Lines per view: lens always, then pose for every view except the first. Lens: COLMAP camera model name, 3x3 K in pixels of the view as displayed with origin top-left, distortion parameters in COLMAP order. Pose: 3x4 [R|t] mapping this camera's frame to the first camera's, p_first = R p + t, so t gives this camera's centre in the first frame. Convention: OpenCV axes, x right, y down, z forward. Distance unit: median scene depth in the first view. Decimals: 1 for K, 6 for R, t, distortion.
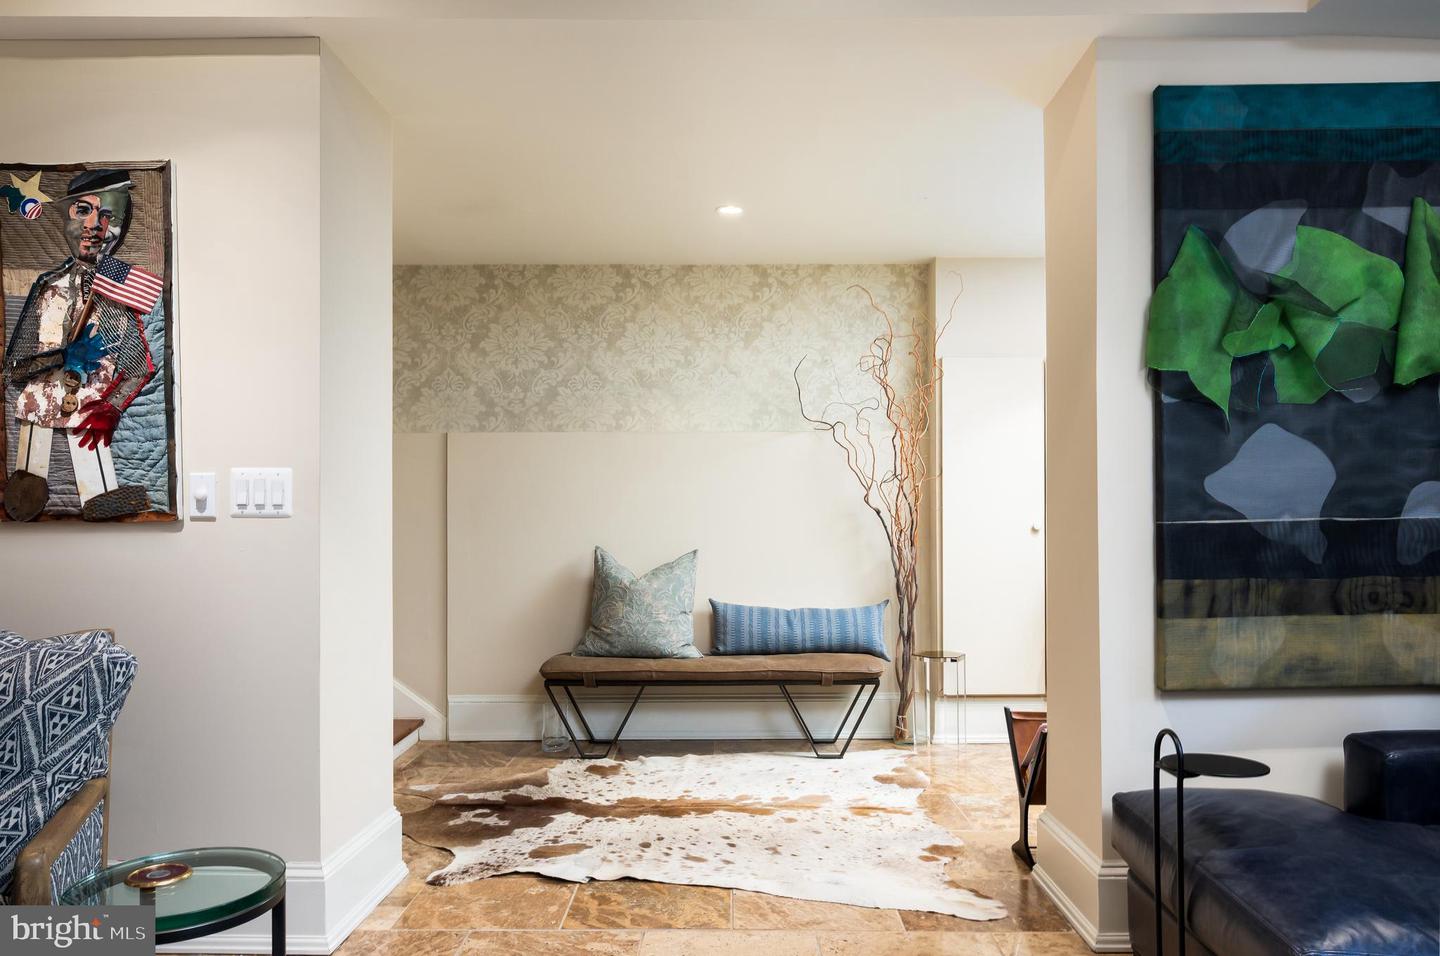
lens RADIAL K [[1008.2, 0, 727.9], [0, 1008.2, 491.2], [0, 0, 1]] dist [0.033949, -0.007584]
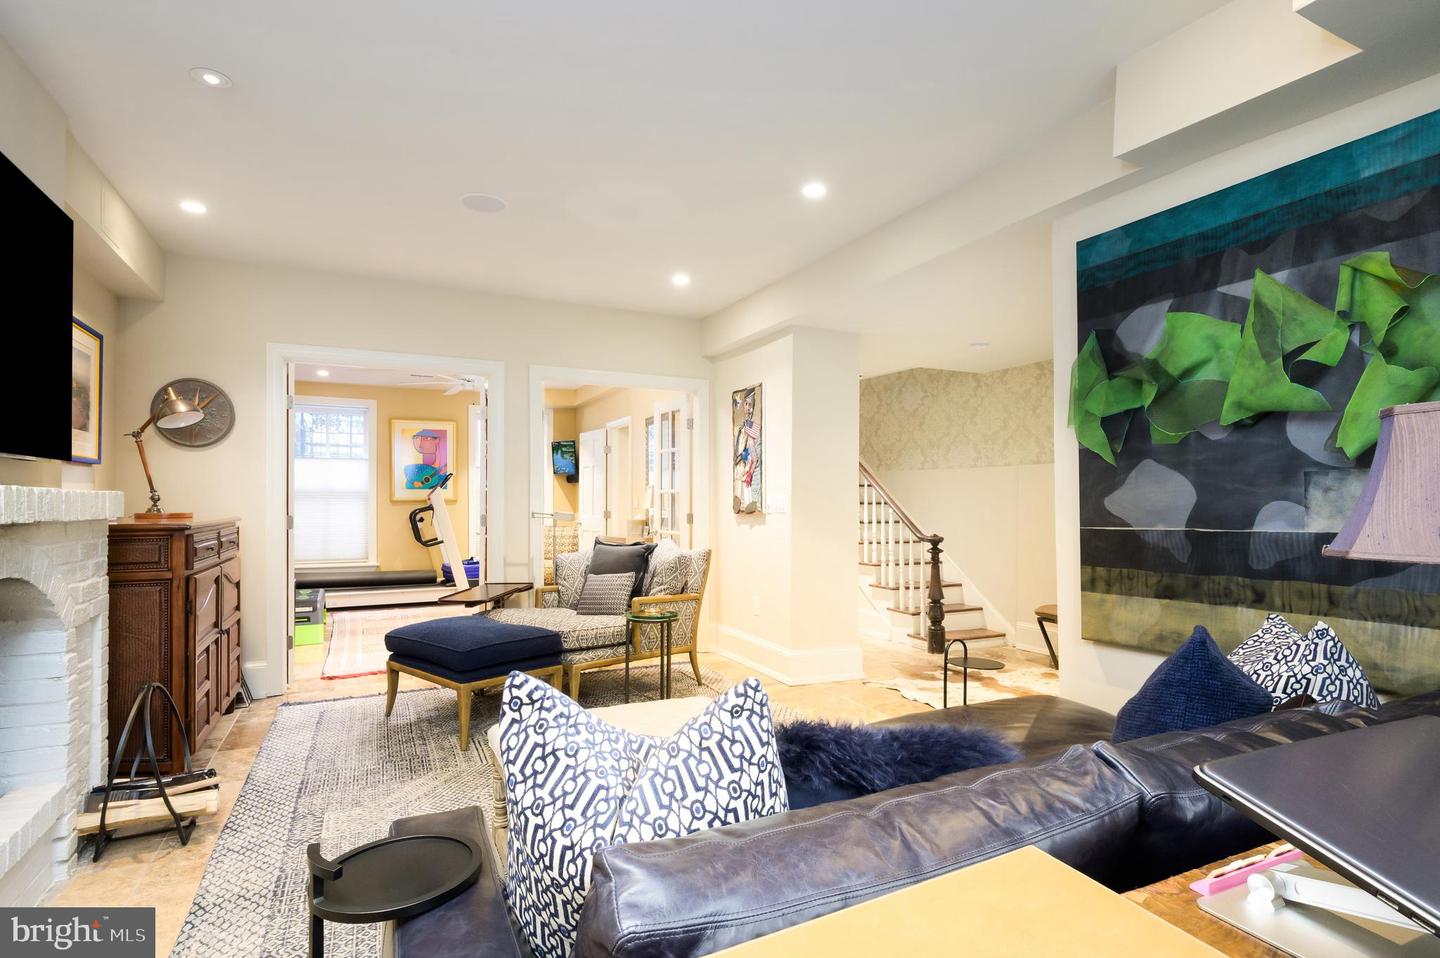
lens RADIAL K [[721.5, 0, 722.7], [0, 721.5, 485.6], [0, 0, 1]] dist [0.001517, 0.000381]
pose [[0.449603, -0.015678, -0.893091, 1.133811], [0.005298, 0.999875, -0.014885, -0.018305], [0.893213, 0.001961, 0.449630, 0.036950]]
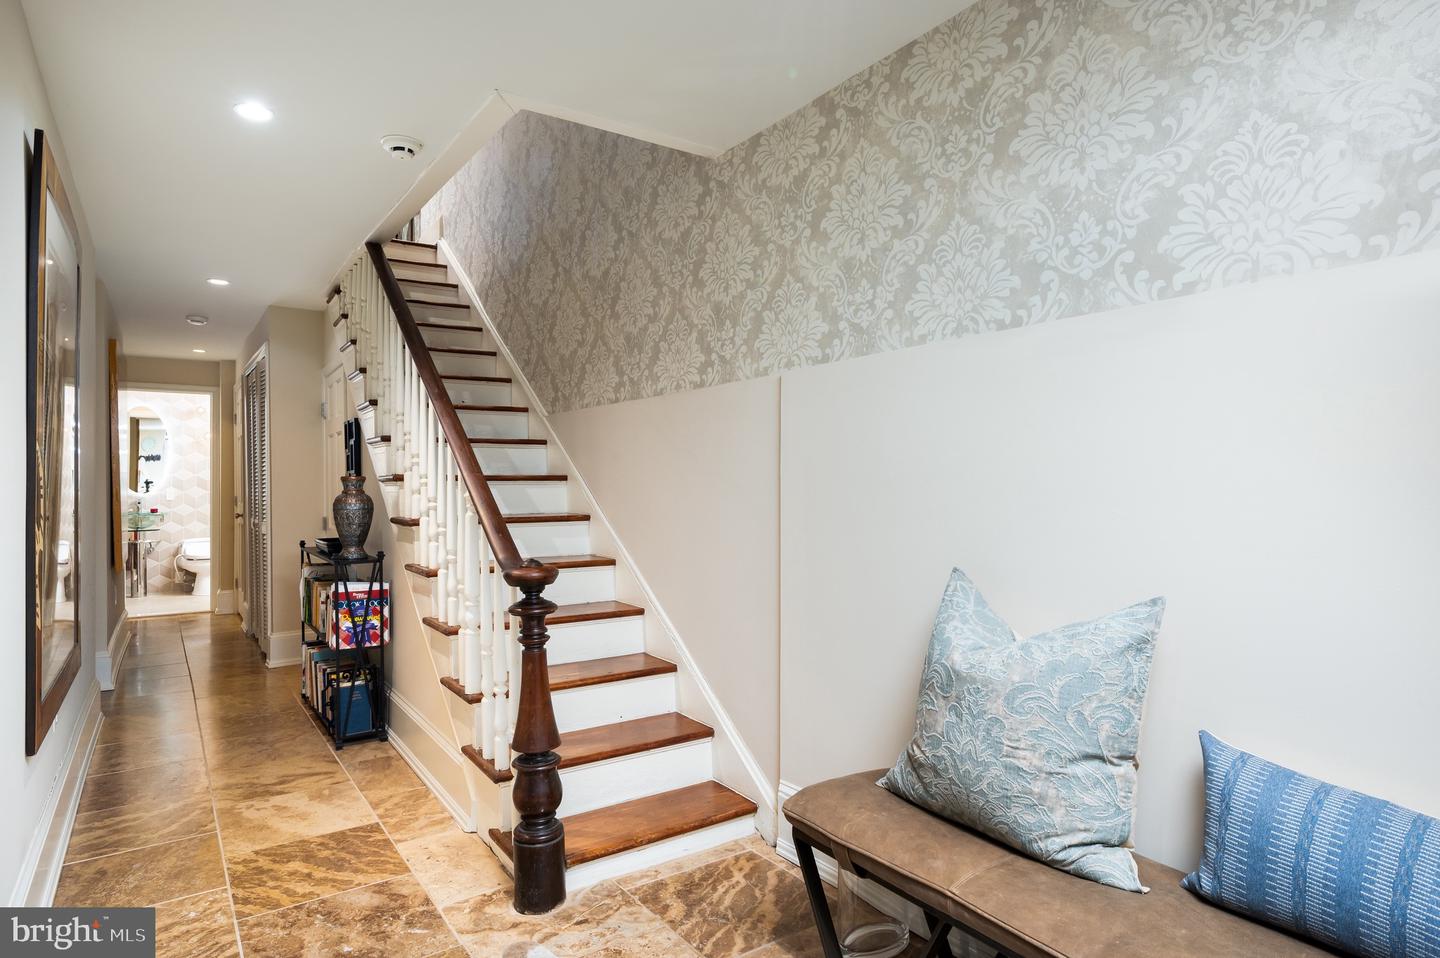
lens RADIAL K [[814.1, 0, 718.4], [0, 814.1, 476.5], [0, 0, 1]] dist [0.006567, 0.000655]
pose [[0.580405, -0.011041, -0.814253, 0.246050], [0.016645, 0.999860, -0.001692, 0.017383], [0.814158, -0.012571, 0.580508, 1.308820]]
